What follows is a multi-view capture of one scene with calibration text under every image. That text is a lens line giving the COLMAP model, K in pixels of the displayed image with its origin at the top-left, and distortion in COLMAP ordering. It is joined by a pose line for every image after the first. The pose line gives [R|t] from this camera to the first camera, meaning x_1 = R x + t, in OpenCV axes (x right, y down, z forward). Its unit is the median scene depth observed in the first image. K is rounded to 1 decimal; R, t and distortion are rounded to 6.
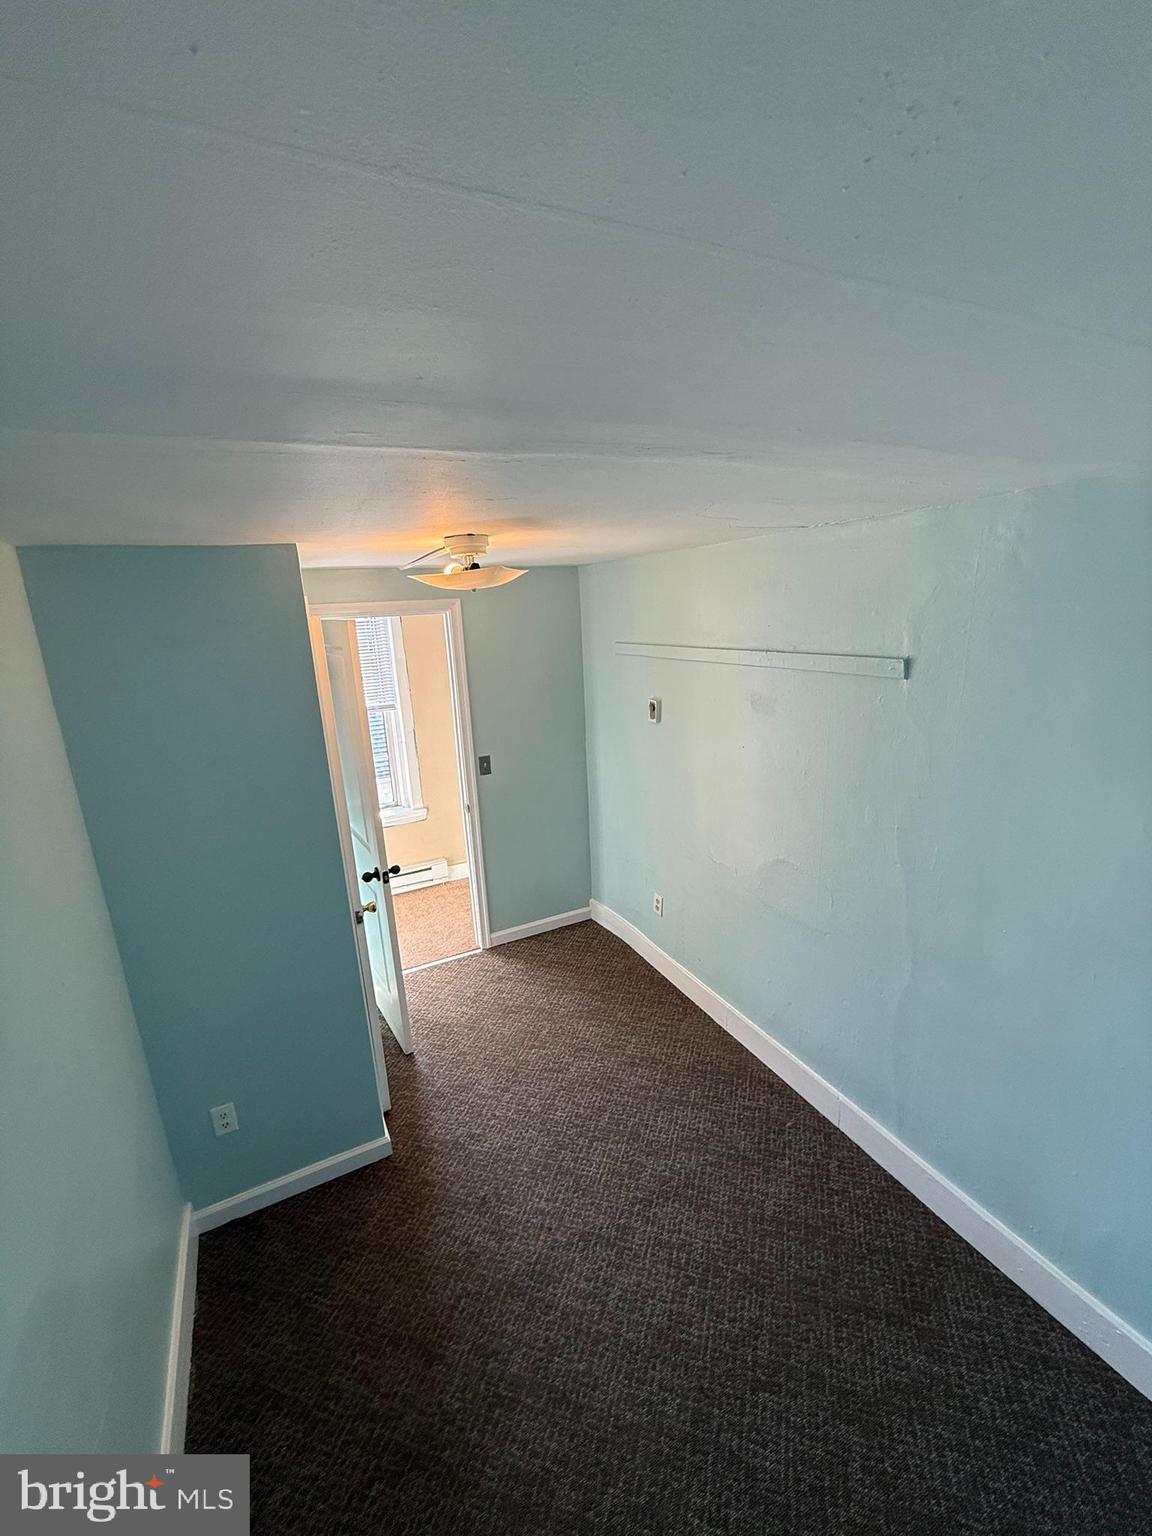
lens RADIAL K [[615.7, 0, 575.8], [0, 615.7, 768.1], [0, 0, 1]] dist [-0.000649, -0.000152]
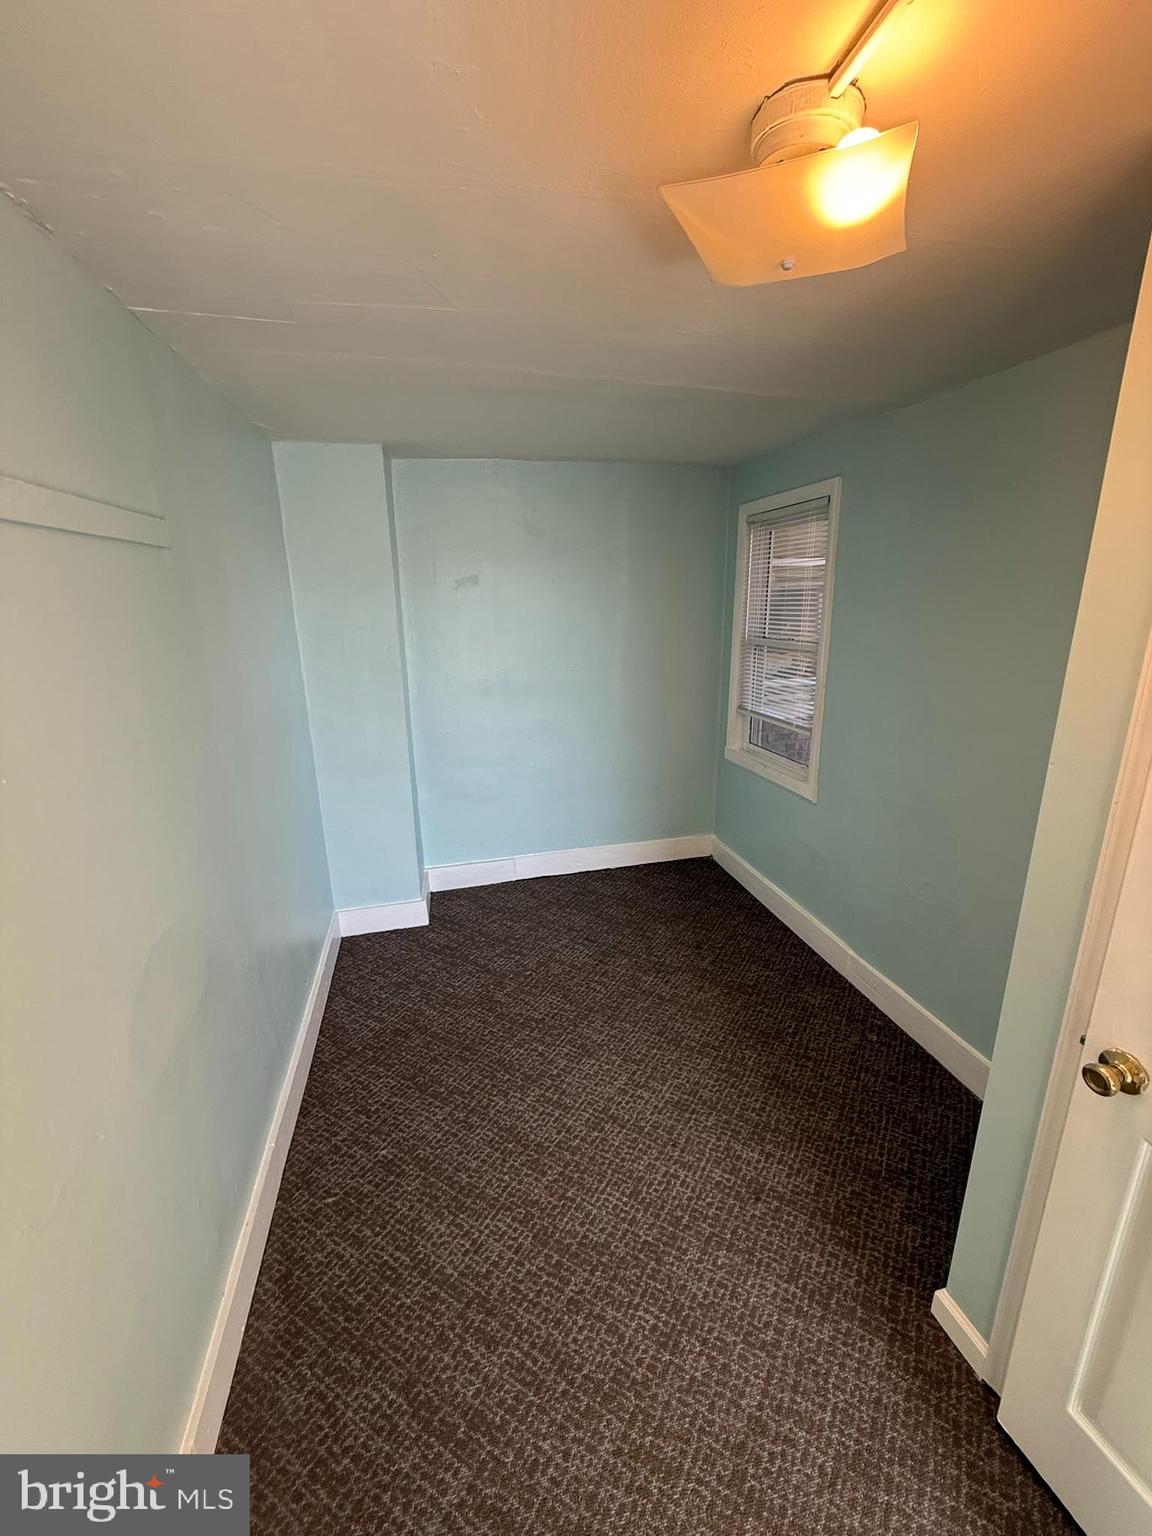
lens RADIAL K [[615.7, 0, 576.8], [0, 615.7, 766.4], [0, 0, 1]] dist [-0.000649, -0.000152]
pose [[-0.971658, -0.004060, 0.236356, -0.116801], [0.115222, 0.864905, 0.488532, -0.204791], [-0.206408, 0.501920, -0.839924, 1.534406]]
